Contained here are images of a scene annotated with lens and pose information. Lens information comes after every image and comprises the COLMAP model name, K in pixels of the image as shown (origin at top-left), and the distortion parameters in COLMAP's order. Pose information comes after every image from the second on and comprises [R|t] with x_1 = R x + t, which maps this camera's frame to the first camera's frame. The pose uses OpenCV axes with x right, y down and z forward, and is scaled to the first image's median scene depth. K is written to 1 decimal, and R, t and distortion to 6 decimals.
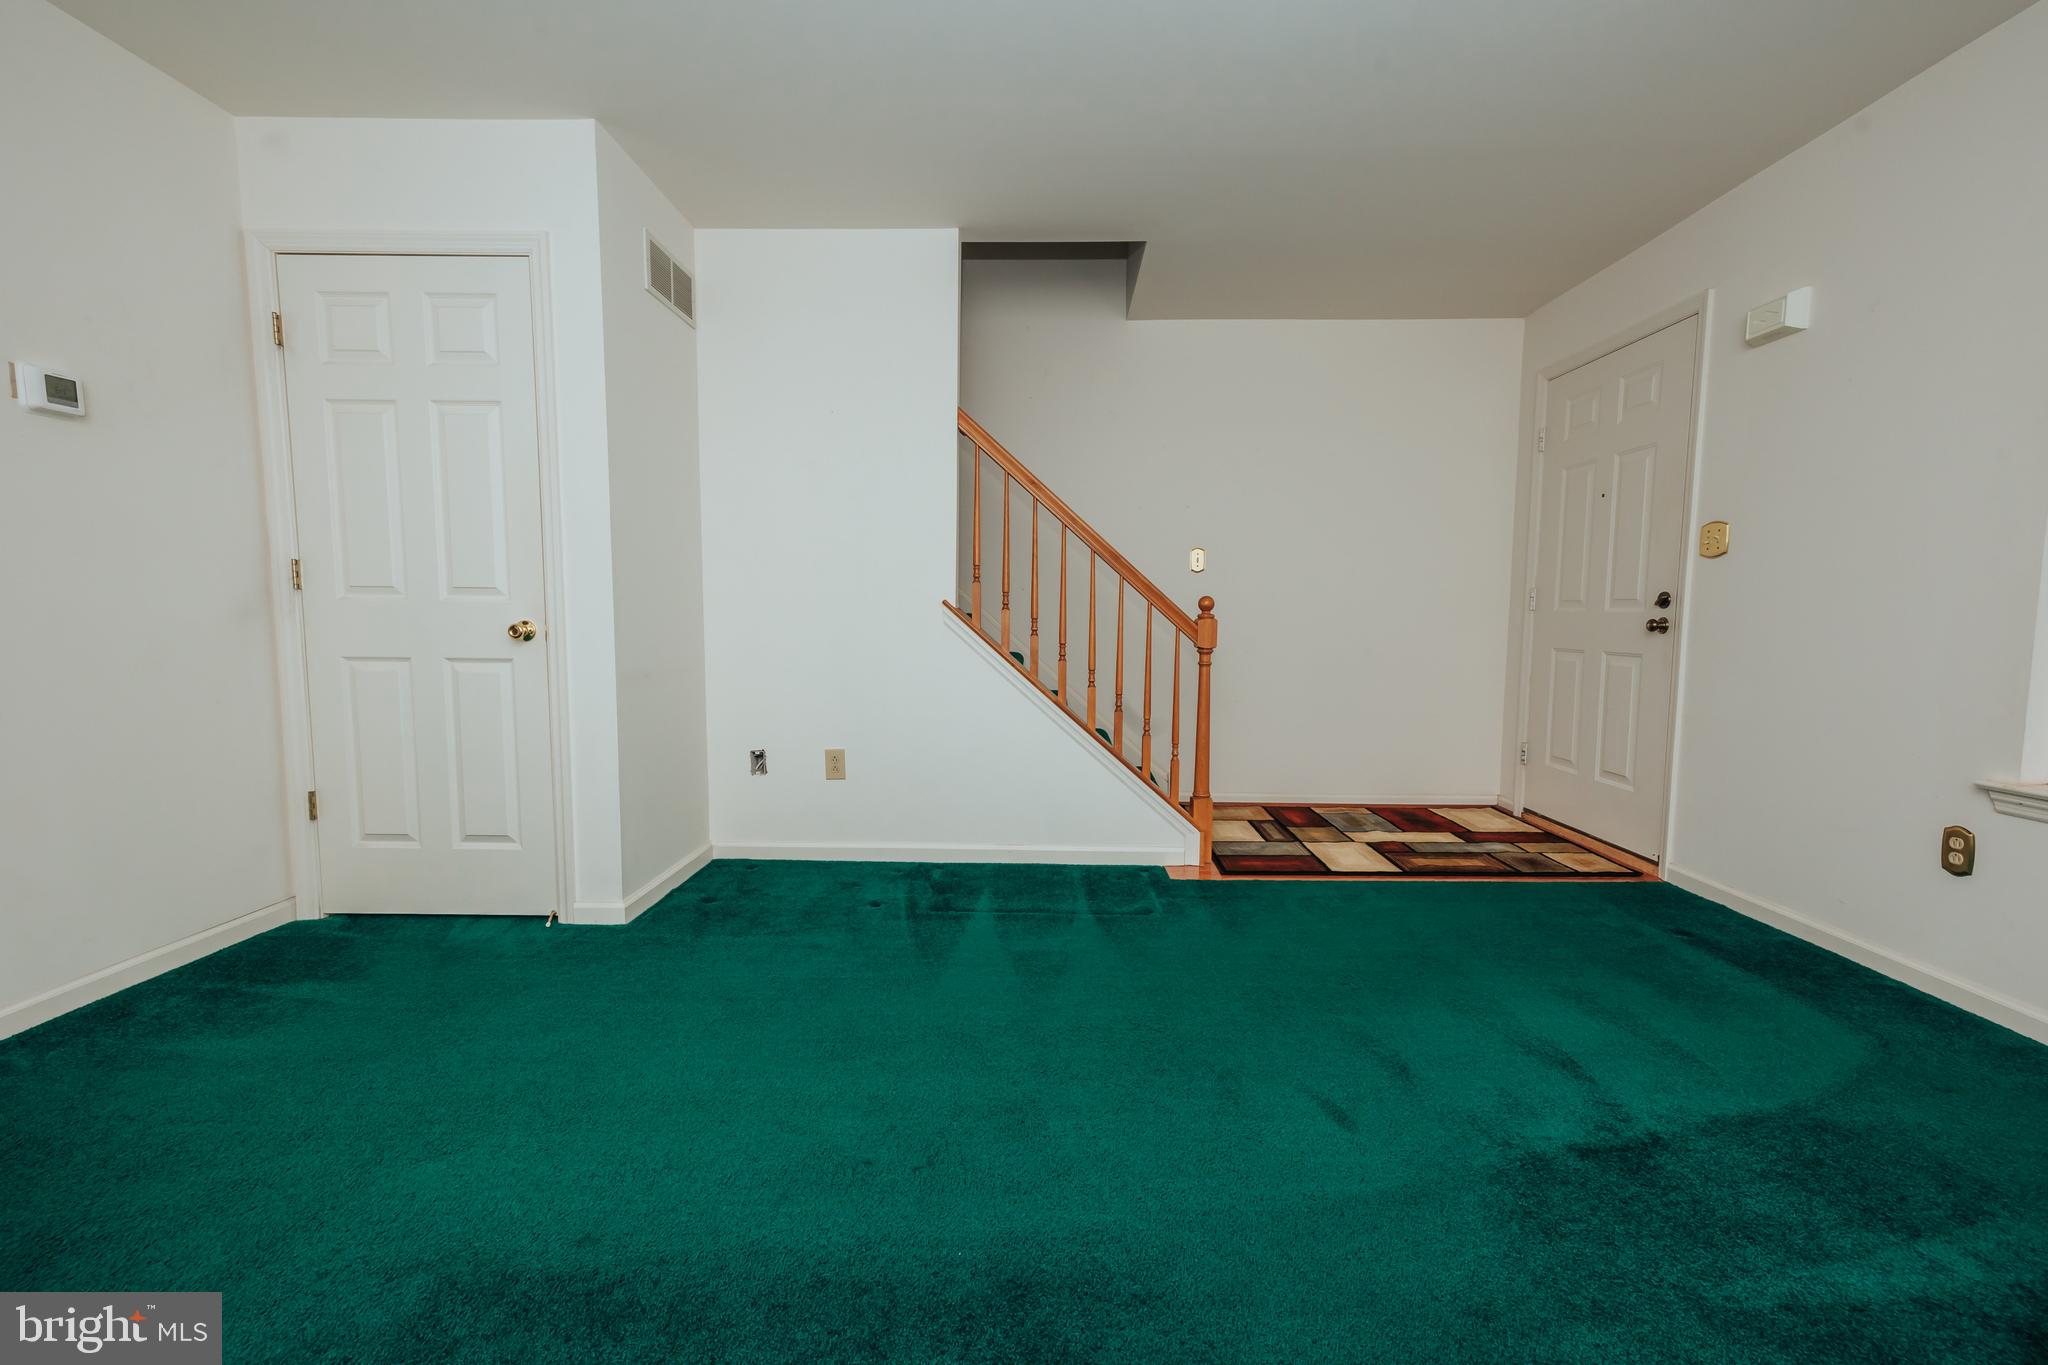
lens RADIAL K [[856.4, 0, 1024.0], [0, 856.4, 682.5], [0, 0, 1]] dist [0.015328, 0.000003]
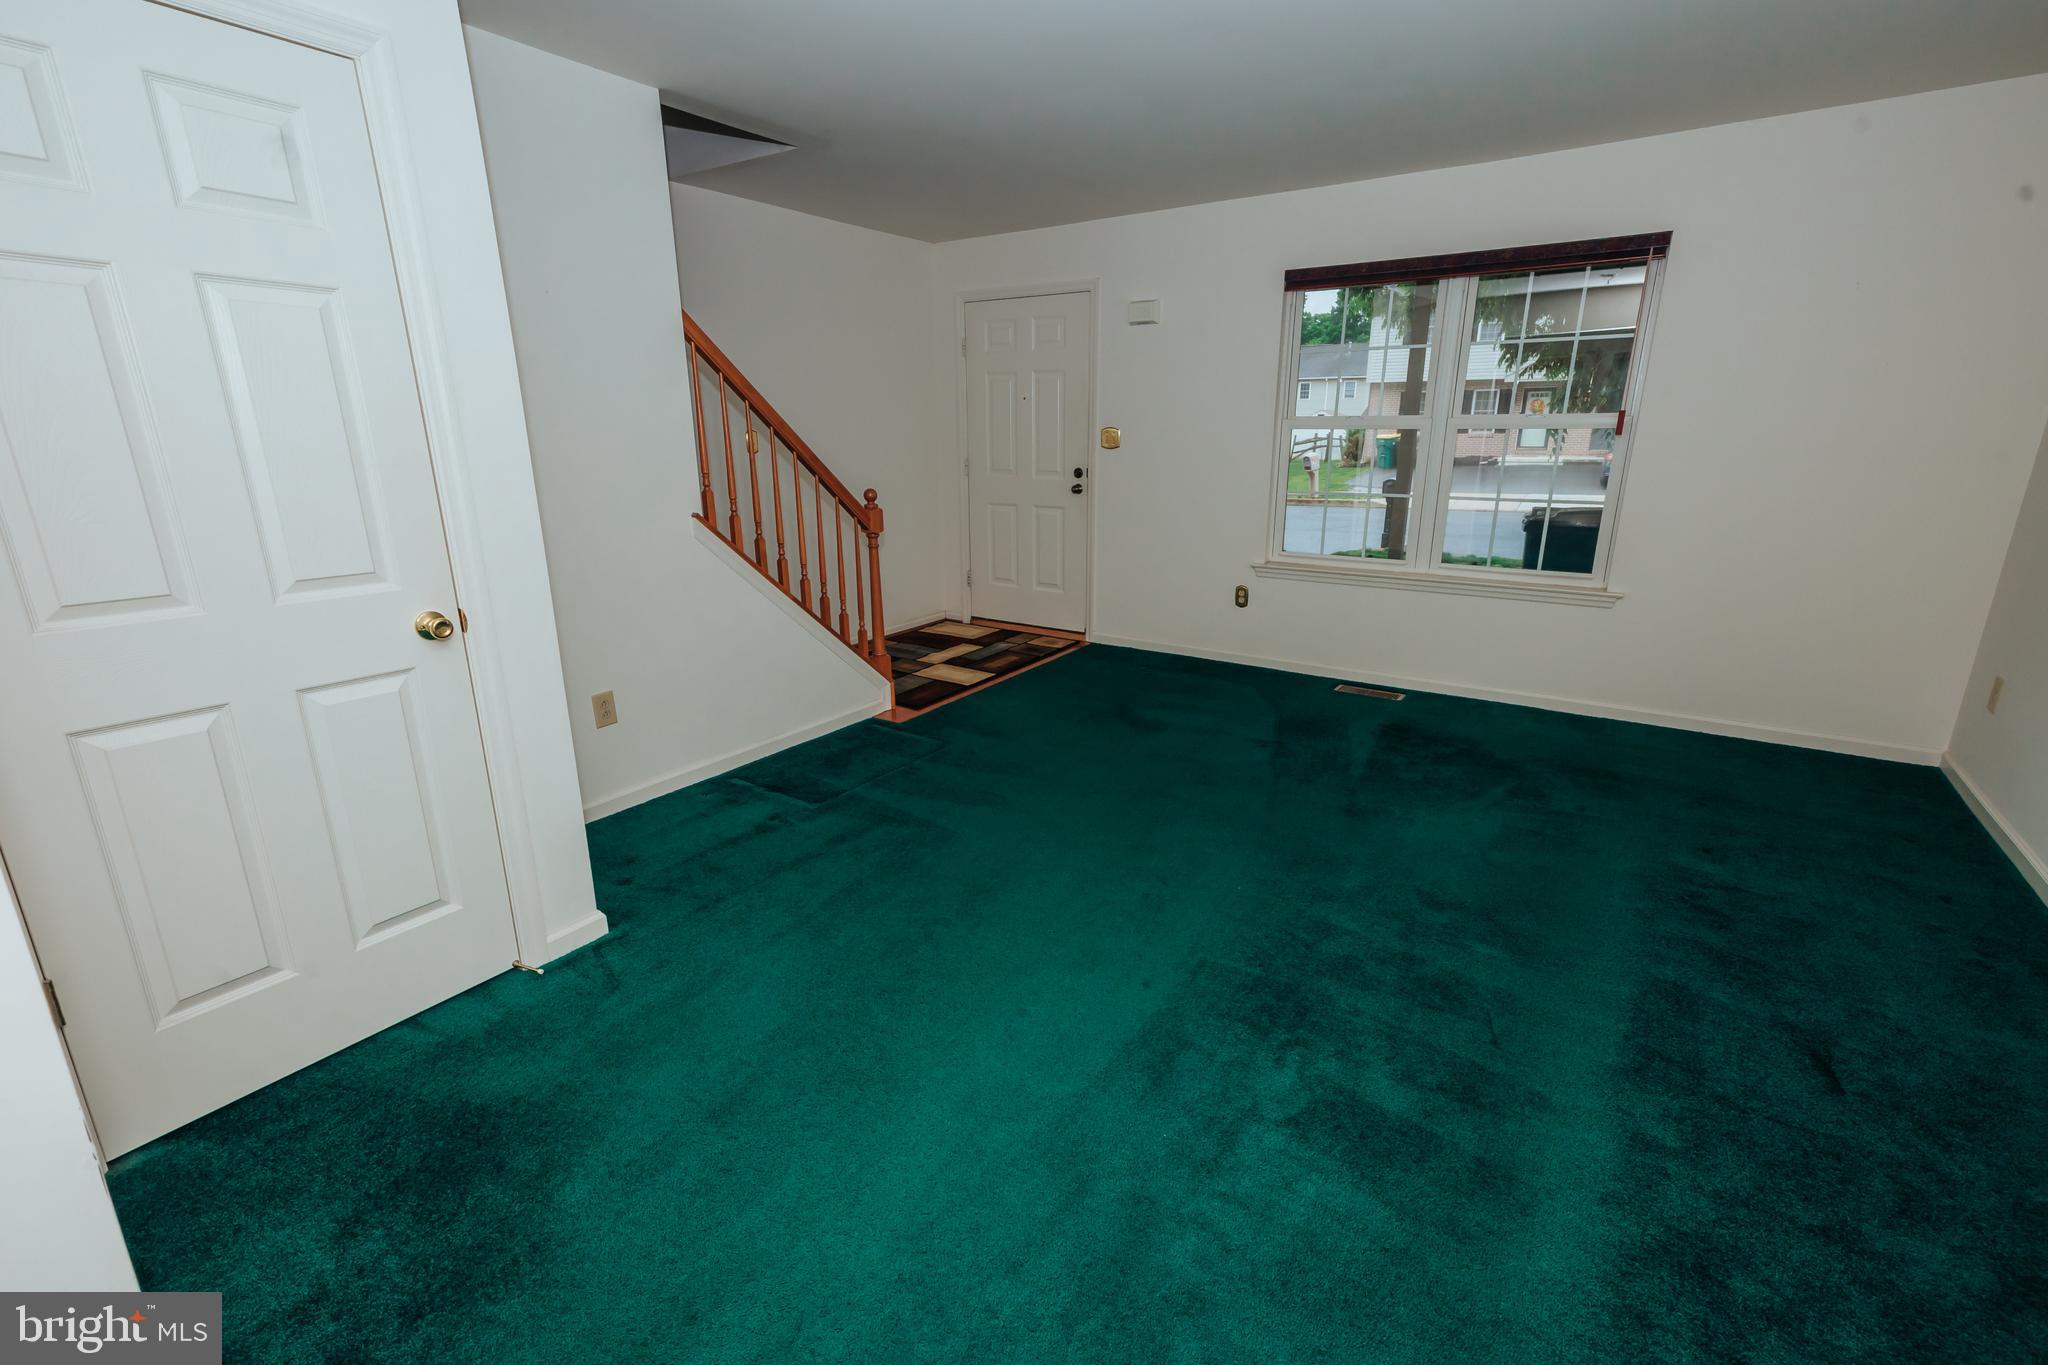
lens RADIAL K [[910.6, 0, 1024.0], [0, 910.6, 682.5], [0, 0, 1]] dist [0.036539, -0.000002]
pose [[0.545349, -0.243093, 0.802185, -0.782679], [0.078868, 0.967658, 0.239621, -0.133110], [-0.834491, -0.067410, 0.546883, 0.123271]]
